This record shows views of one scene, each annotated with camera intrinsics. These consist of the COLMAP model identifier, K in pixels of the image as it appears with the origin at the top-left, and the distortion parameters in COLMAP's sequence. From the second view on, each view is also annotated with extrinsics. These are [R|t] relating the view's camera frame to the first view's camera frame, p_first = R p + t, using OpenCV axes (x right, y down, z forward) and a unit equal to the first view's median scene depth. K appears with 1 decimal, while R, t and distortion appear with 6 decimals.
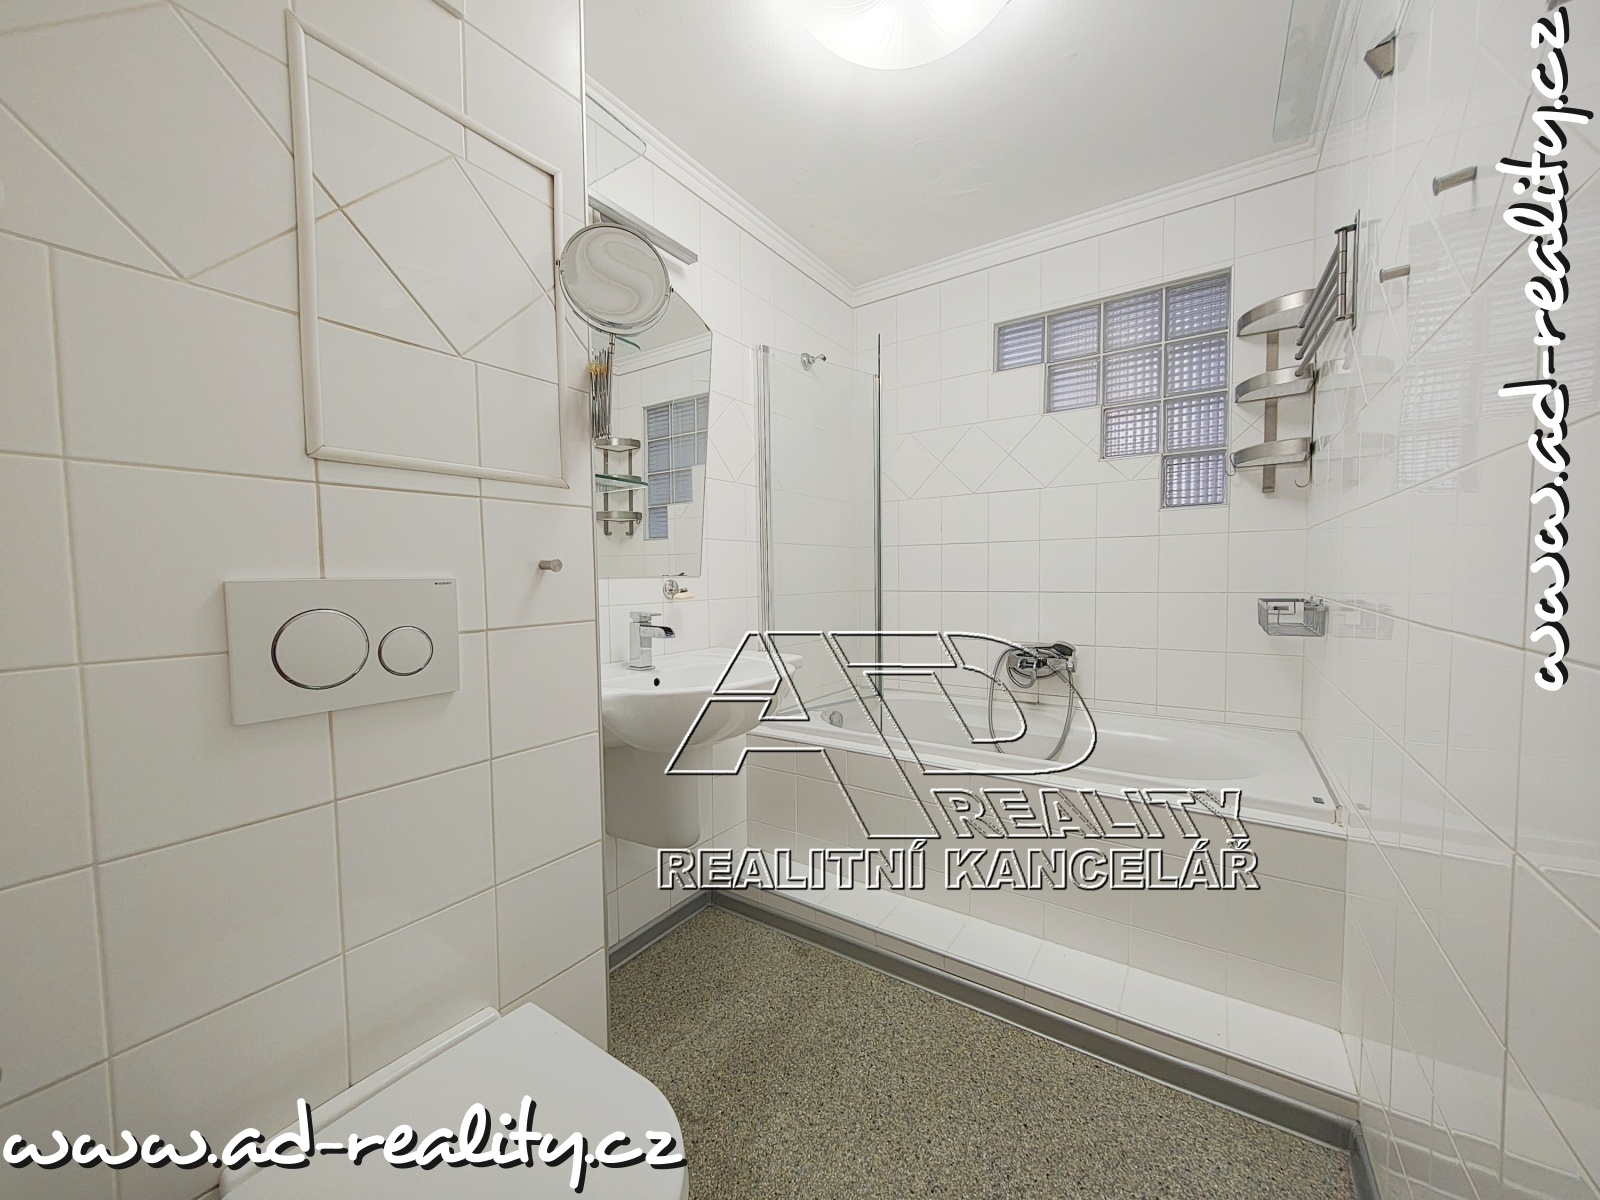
lens RADIAL K [[603.1, 0, 798.7], [0, 603.1, 603.0], [0, 0, 1]] dist [-0.005518, 0.001020]
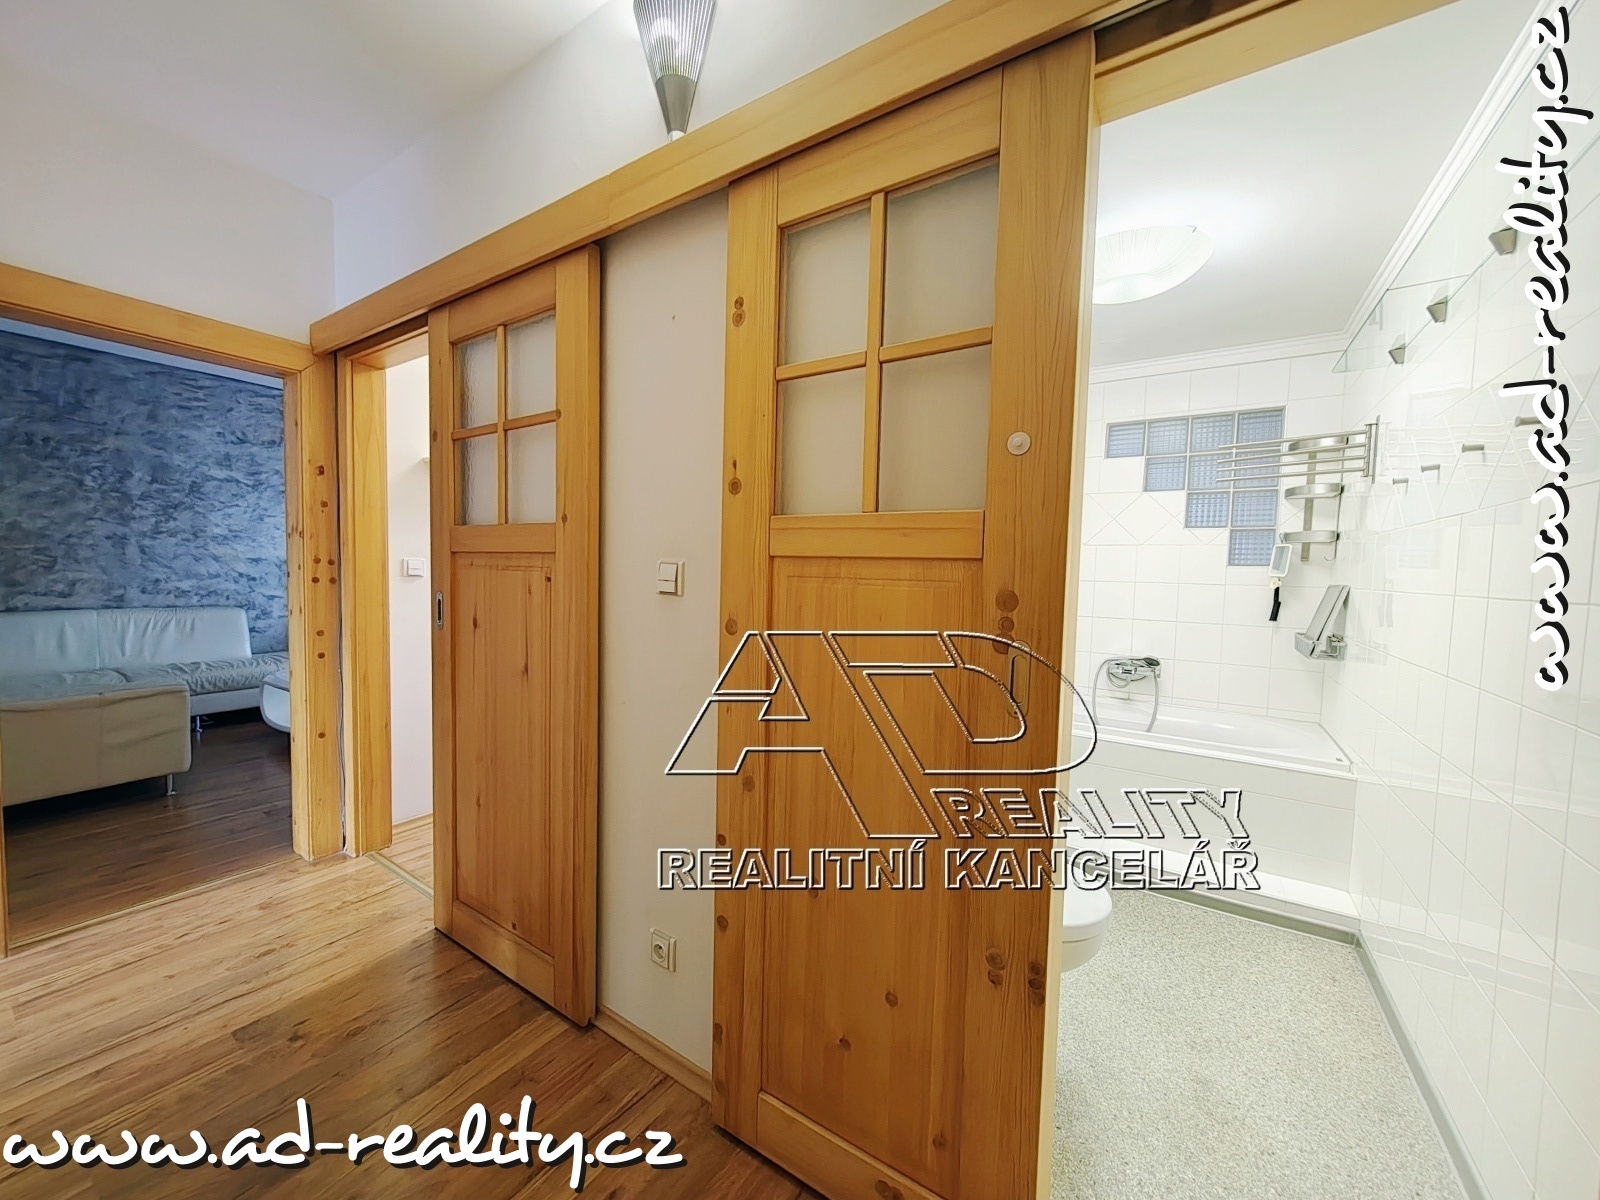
lens RADIAL K [[603.1, 0, 800.6], [0, 603.1, 603.0], [0, 0, 1]] dist [-0.005518, 0.001020]
pose [[0.999022, 0.038187, 0.022303, -0.485625], [-0.038221, 0.999269, 0.001093, -0.034537], [-0.022245, -0.001944, 0.999751, -0.449981]]
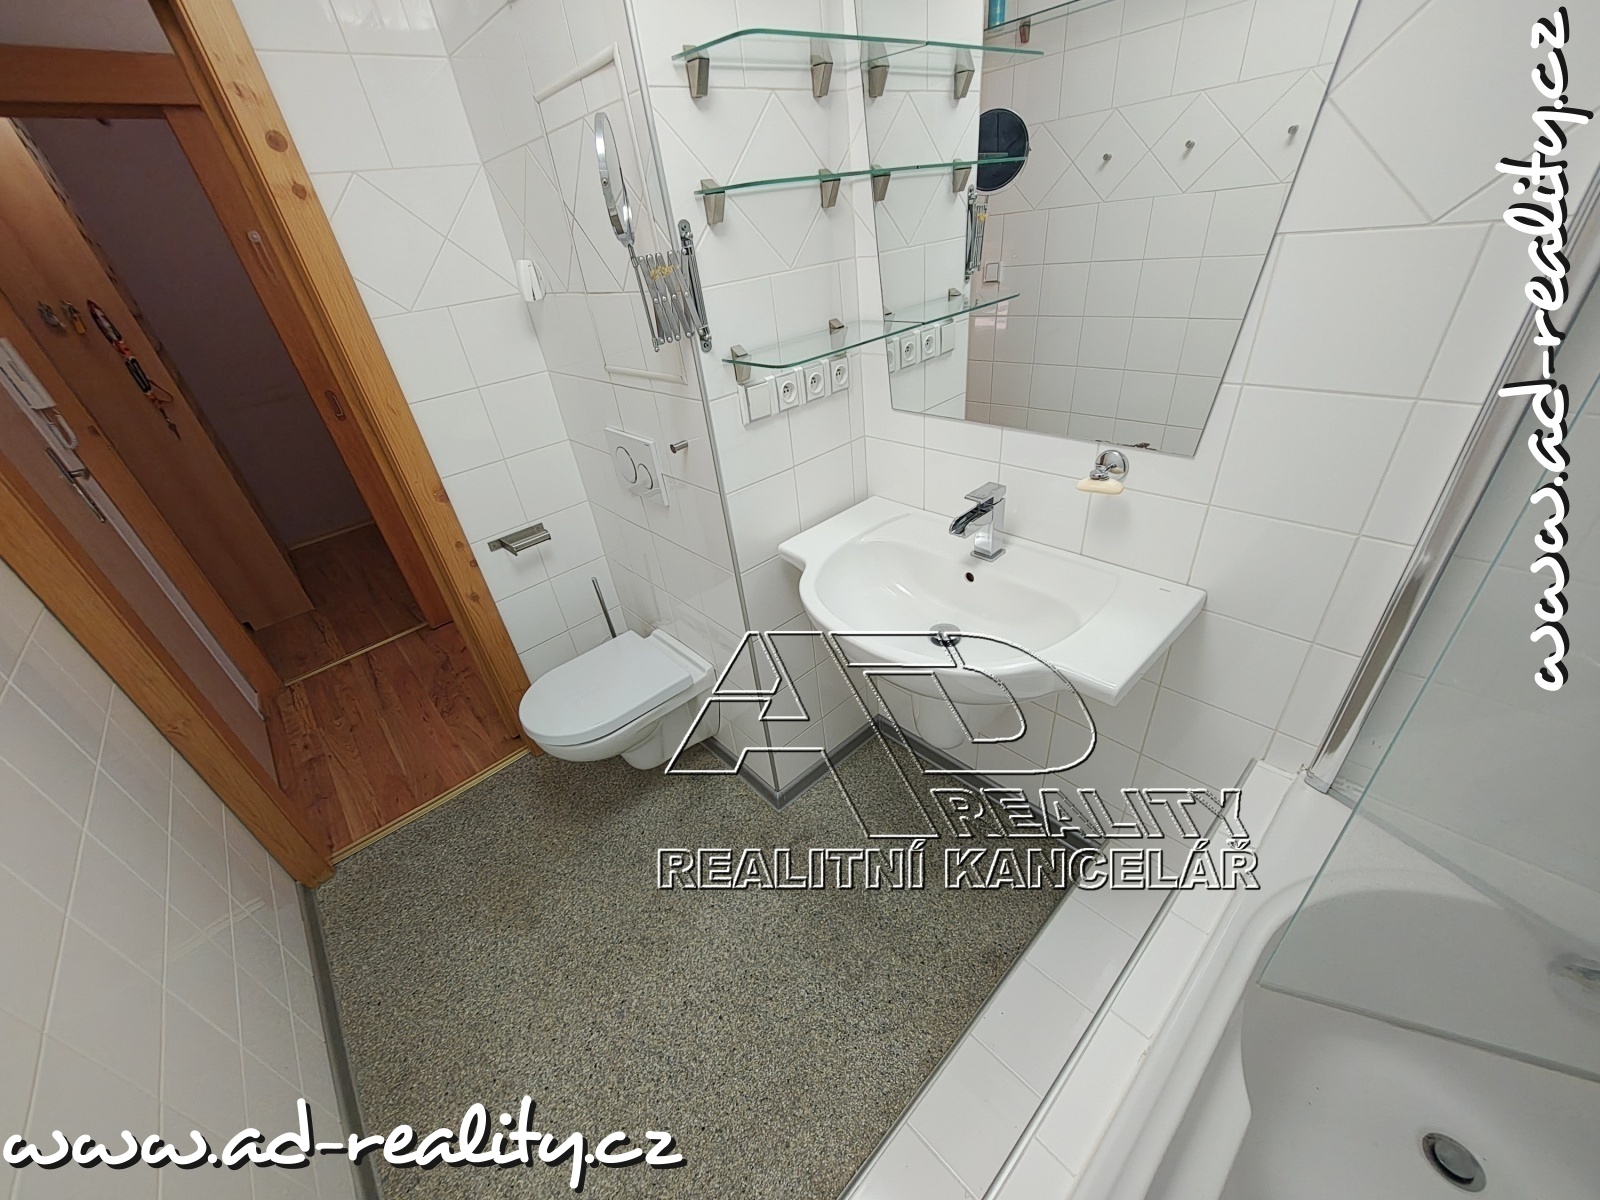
lens RADIAL K [[603.1, 0, 796.6], [0, 603.1, 605.5], [0, 0, 1]] dist [-0.005518, 0.001020]
pose [[-0.225917, 0.552848, -0.802073, 0.470256], [0.064769, 0.830062, 0.553897, -0.291120], [0.971991, 0.073186, -0.223332, 0.928245]]
